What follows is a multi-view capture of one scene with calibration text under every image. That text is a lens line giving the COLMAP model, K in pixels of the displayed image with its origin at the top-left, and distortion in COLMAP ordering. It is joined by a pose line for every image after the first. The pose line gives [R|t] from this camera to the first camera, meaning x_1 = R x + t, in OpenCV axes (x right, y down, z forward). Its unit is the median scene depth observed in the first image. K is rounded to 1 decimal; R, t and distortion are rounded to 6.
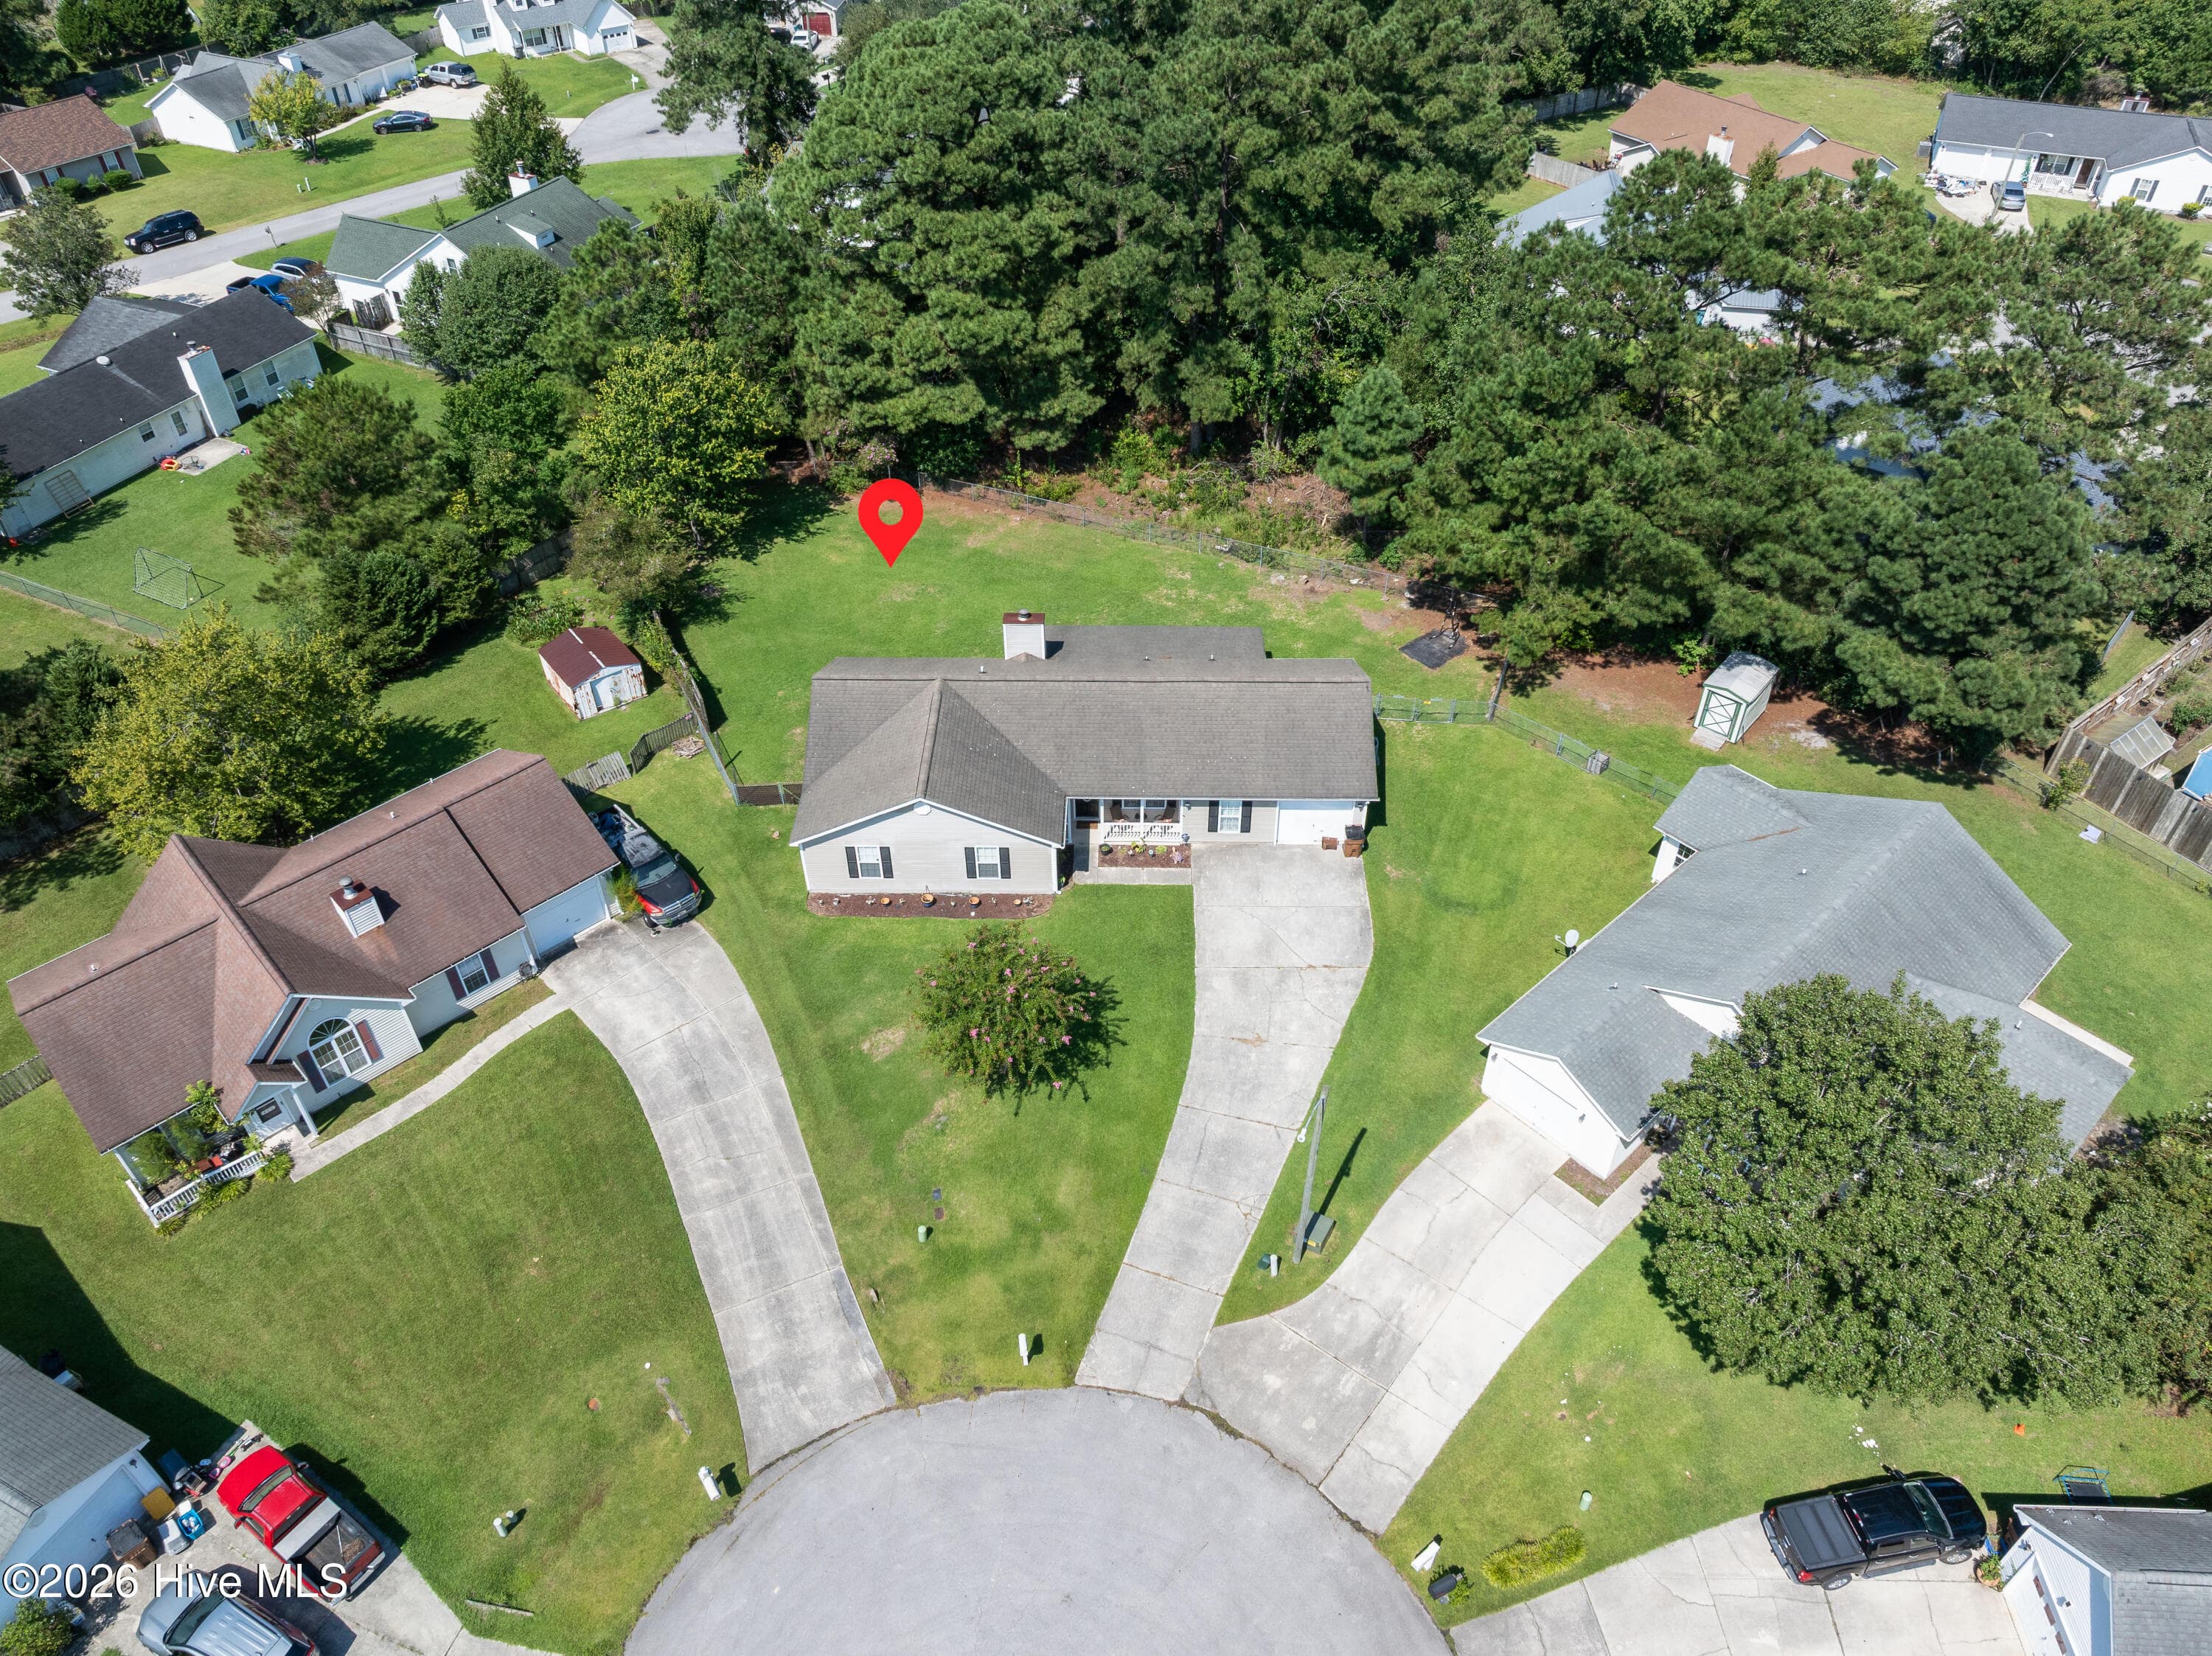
lens RADIAL K [[1537.9, 0, 1119.3], [0, 1537.9, 816.6], [0, 0, 1]] dist [-0.029533, 0.000896]
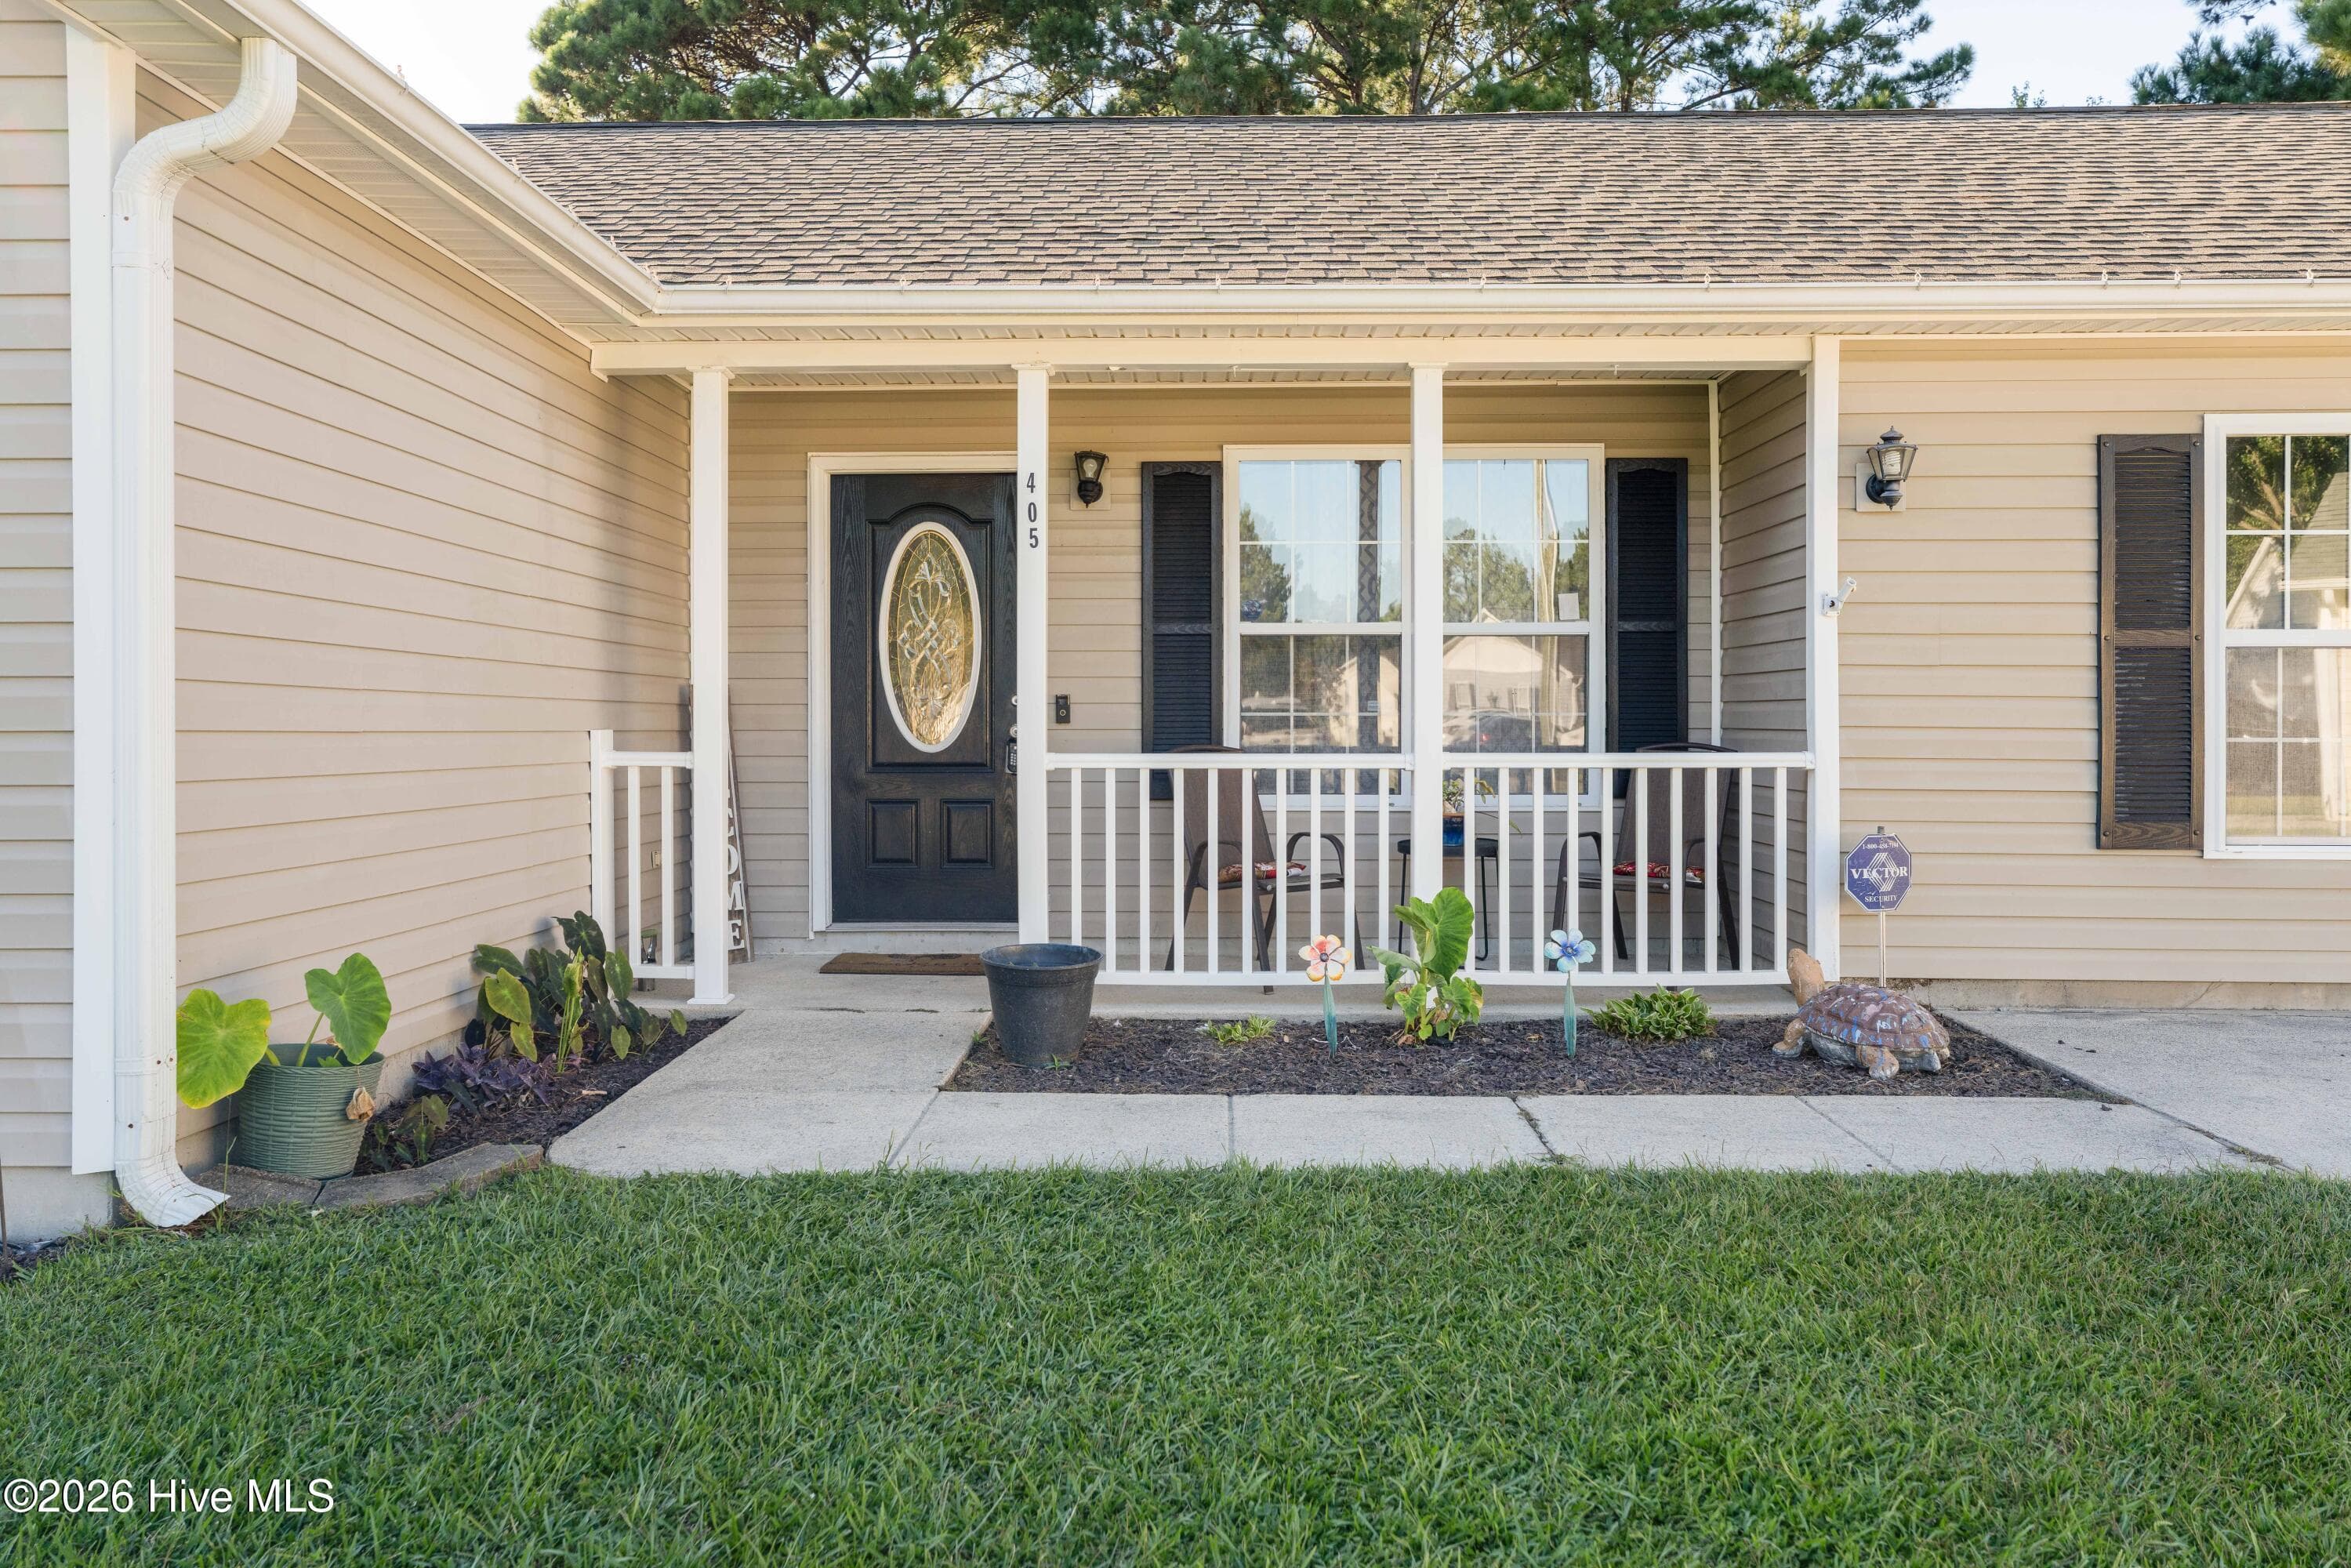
lens RADIAL K [[1685.5, 0, 1156.0], [0, 1685.5, 775.7], [0, 0, 1]] dist [-0.007812, 0.024083]
pose [[0.999765, -0.000625, -0.021651, -0.000488], [-0.013288, 0.771686, -0.635865, 0.075874], [0.017105, 0.636004, 0.771497, 0.915009]]
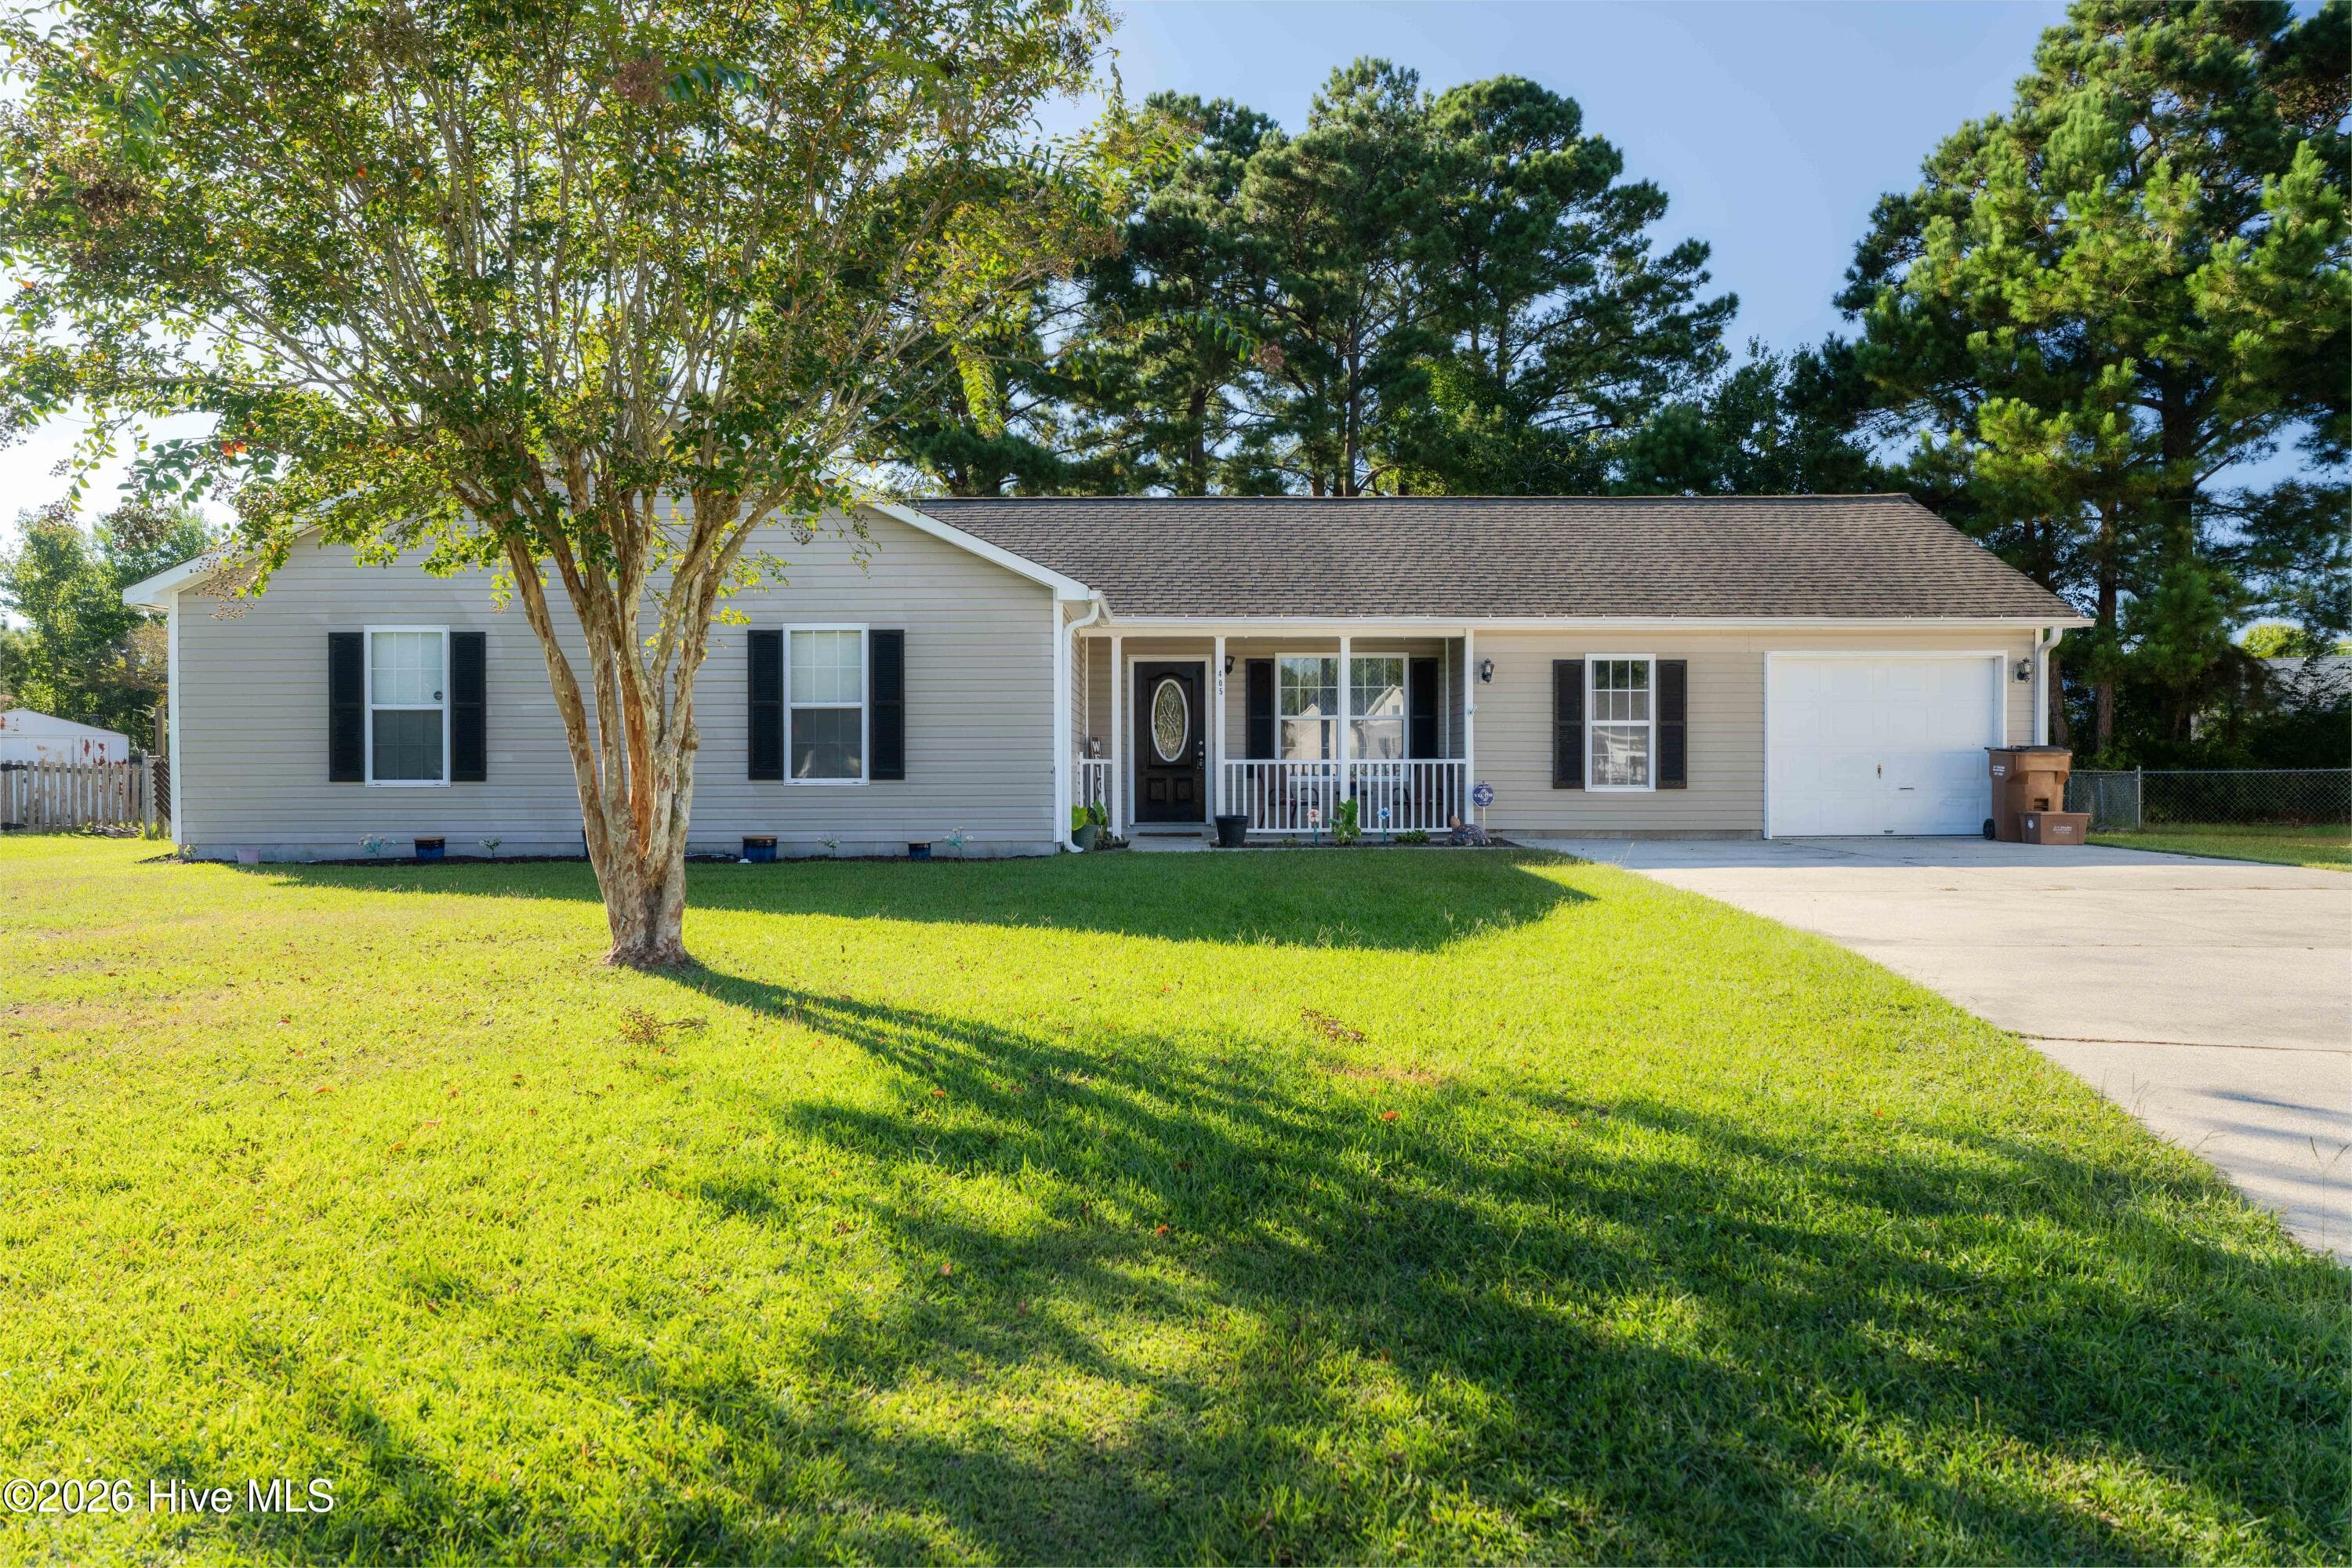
lens RADIAL K [[1498.6, 0, 1155.0], [0, 1498.6, 812.6], [0, 0, 1]] dist [-0.005274, -0.000077]
pose [[0.999991, -0.001387, -0.003904, -0.023333], [-0.001397, 0.774158, -0.632991, 0.209459], [0.003900, 0.632991, 0.774150, 0.766010]]
